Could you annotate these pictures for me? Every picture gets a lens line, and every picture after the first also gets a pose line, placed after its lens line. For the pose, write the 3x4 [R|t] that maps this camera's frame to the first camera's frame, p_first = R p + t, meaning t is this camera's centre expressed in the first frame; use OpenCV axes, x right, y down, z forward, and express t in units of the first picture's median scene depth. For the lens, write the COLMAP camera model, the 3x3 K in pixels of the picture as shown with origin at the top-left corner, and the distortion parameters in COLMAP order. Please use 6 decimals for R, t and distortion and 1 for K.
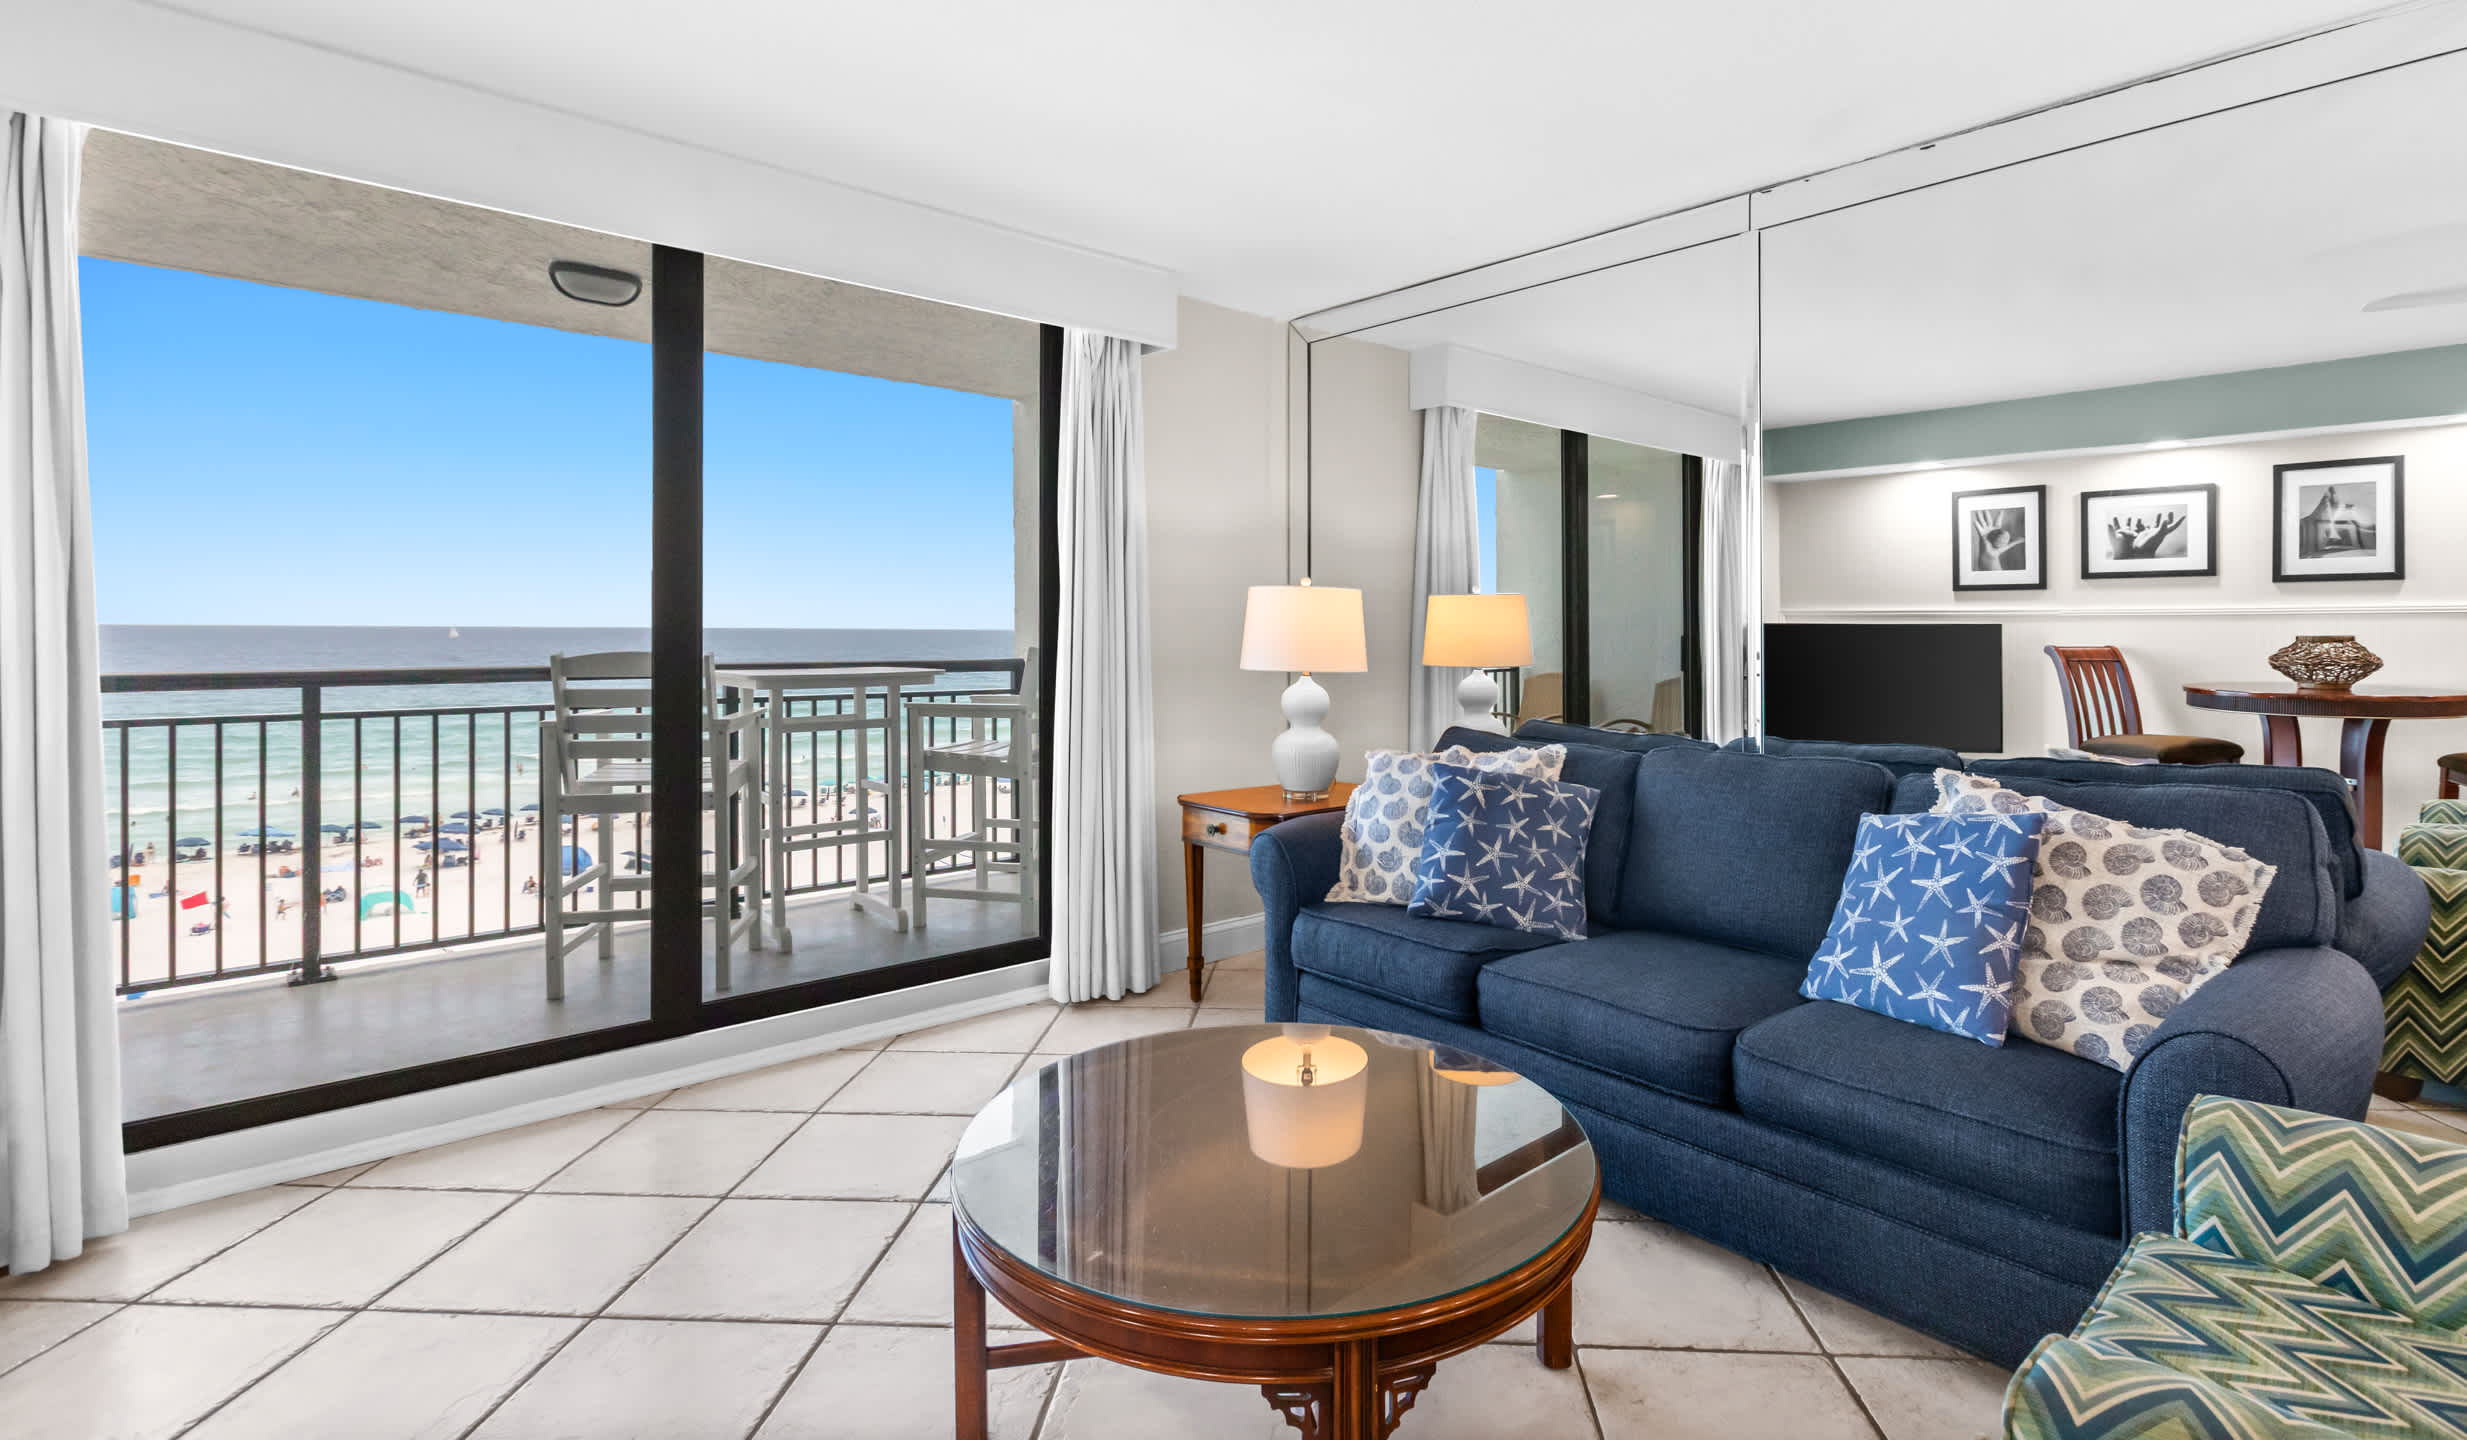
lens RADIAL K [[1136.5, 0, 1302.4], [0, 1136.5, 629.6], [0, 0, 1]] dist [0.011578, 0.000089]
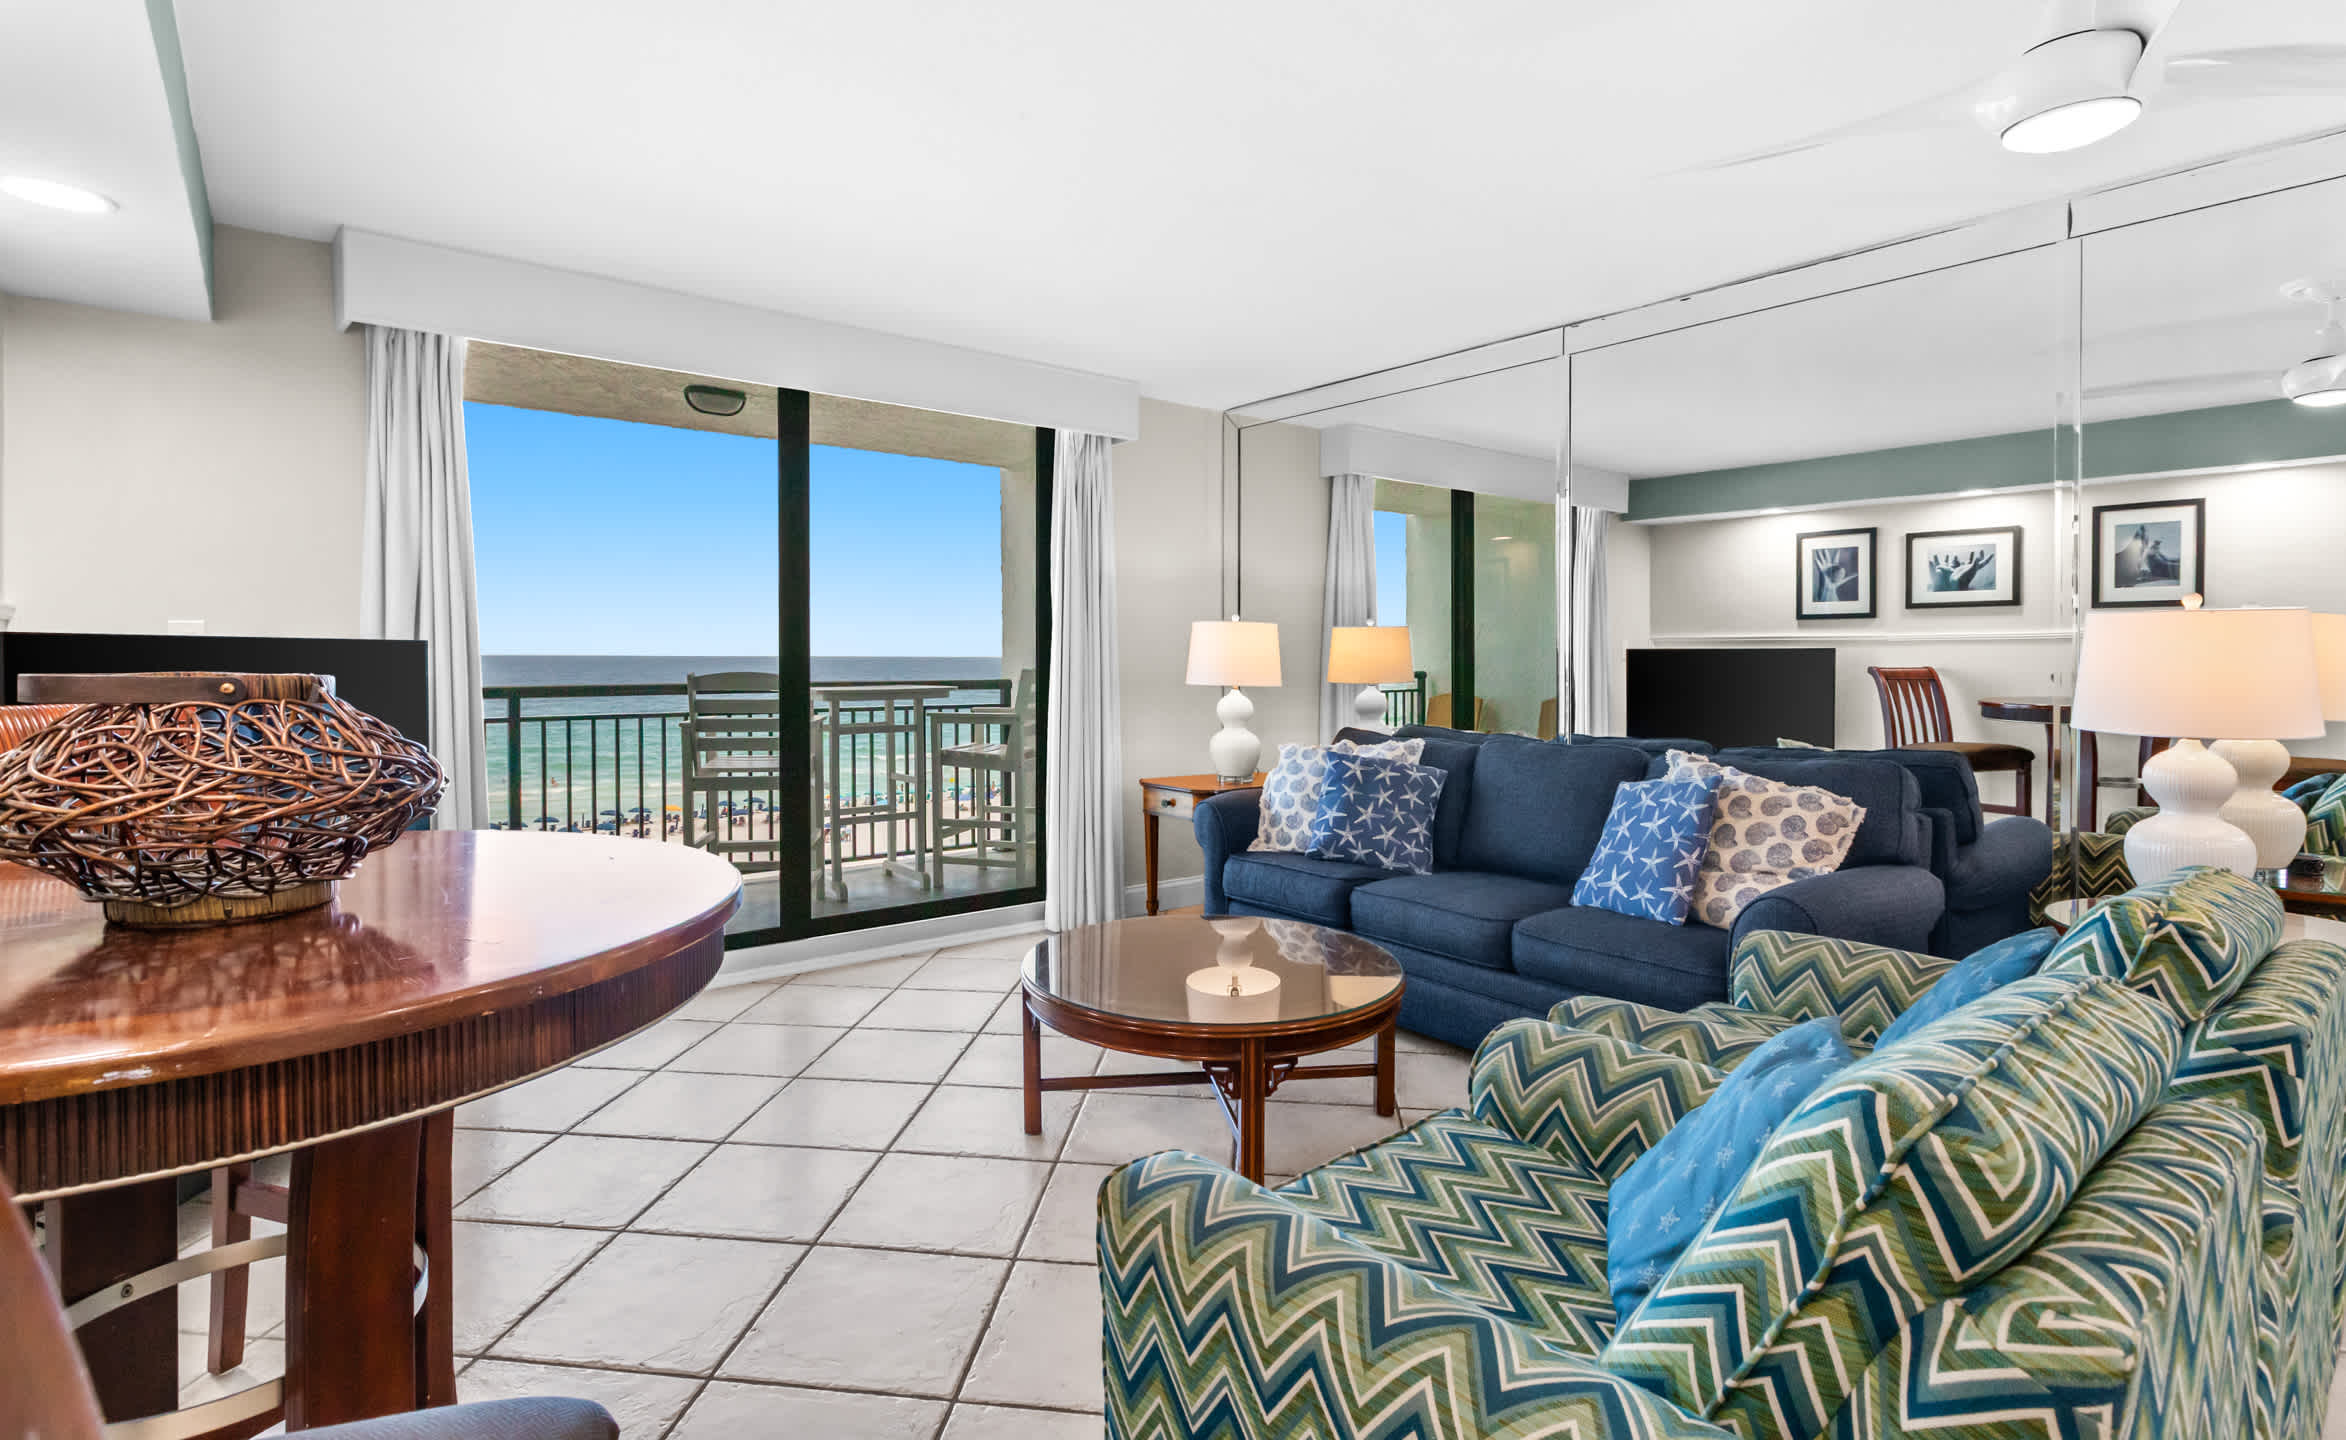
lens RADIAL K [[1089.4, 0, 1168.0], [0, 1089.4, 647.9], [0, 0, 1]] dist [0.013881, -0.008529]
pose [[0.997661, -0.004170, -0.068233, 0.012198], [0.003818, 0.999979, -0.005296, -0.001604], [0.068254, 0.005023, 0.997655, -0.272531]]
